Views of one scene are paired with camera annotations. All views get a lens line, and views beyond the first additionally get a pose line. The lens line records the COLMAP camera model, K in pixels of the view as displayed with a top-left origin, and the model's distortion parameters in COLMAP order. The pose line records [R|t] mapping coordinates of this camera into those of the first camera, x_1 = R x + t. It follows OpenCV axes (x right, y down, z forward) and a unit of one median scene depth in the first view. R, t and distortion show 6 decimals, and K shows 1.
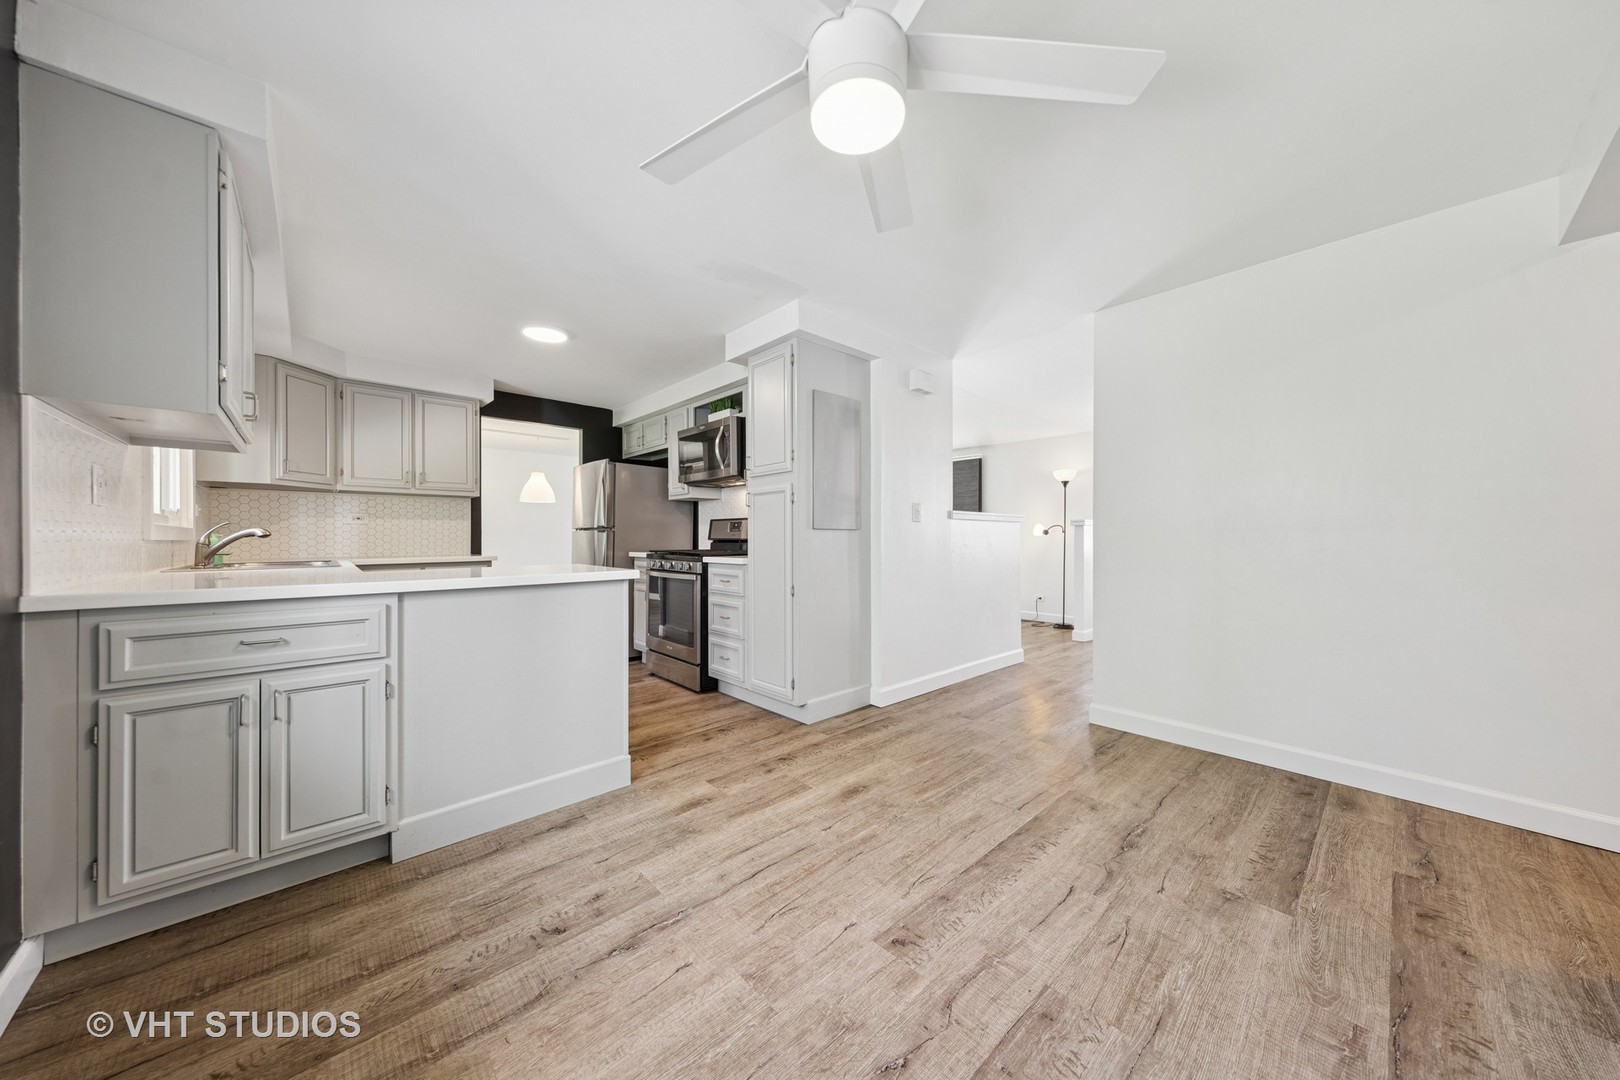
lens RADIAL K [[544.8, 0, 810.7], [0, 544.8, 537.5], [0, 0, 1]] dist [0.001076, 0.000104]
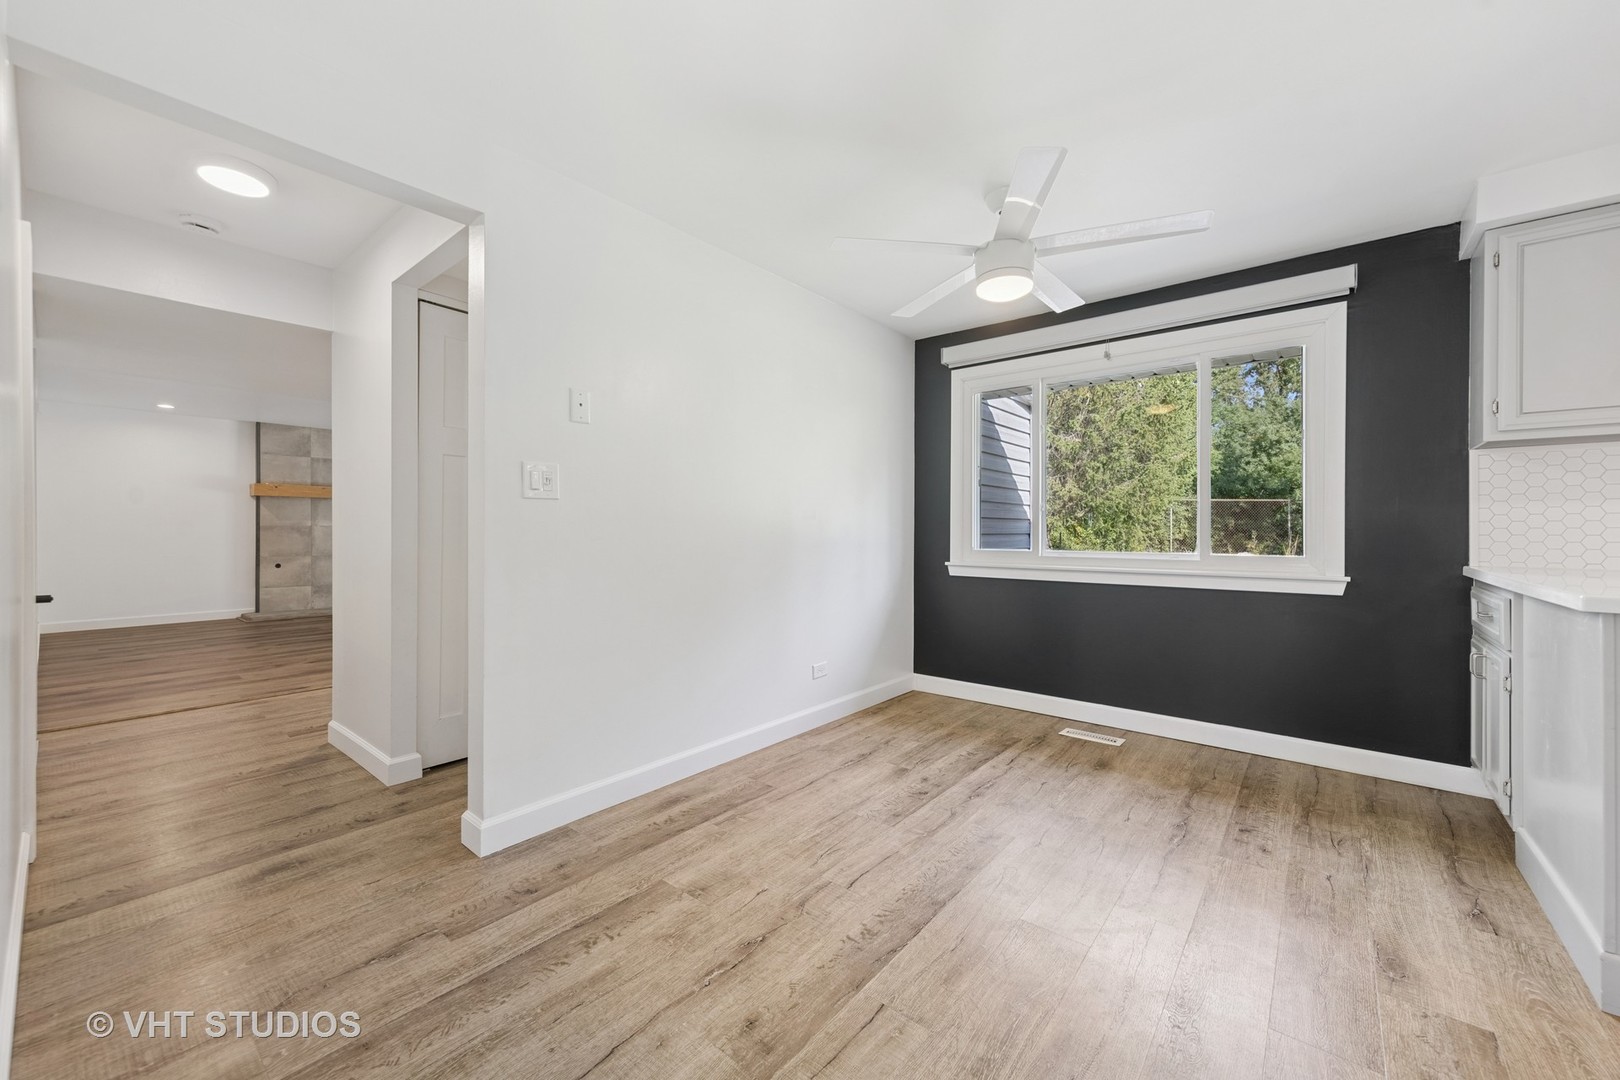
lens RADIAL K [[632.2, 0, 809.9], [0, 632.2, 533.1], [0, 0, 1]] dist [0.000133, 0.000013]
pose [[-0.990604, 0.000218, -0.136758, 0.700268], [-0.000345, 0.999992, 0.004099, -0.002703], [0.136758, 0.004108, -0.990596, 2.101774]]
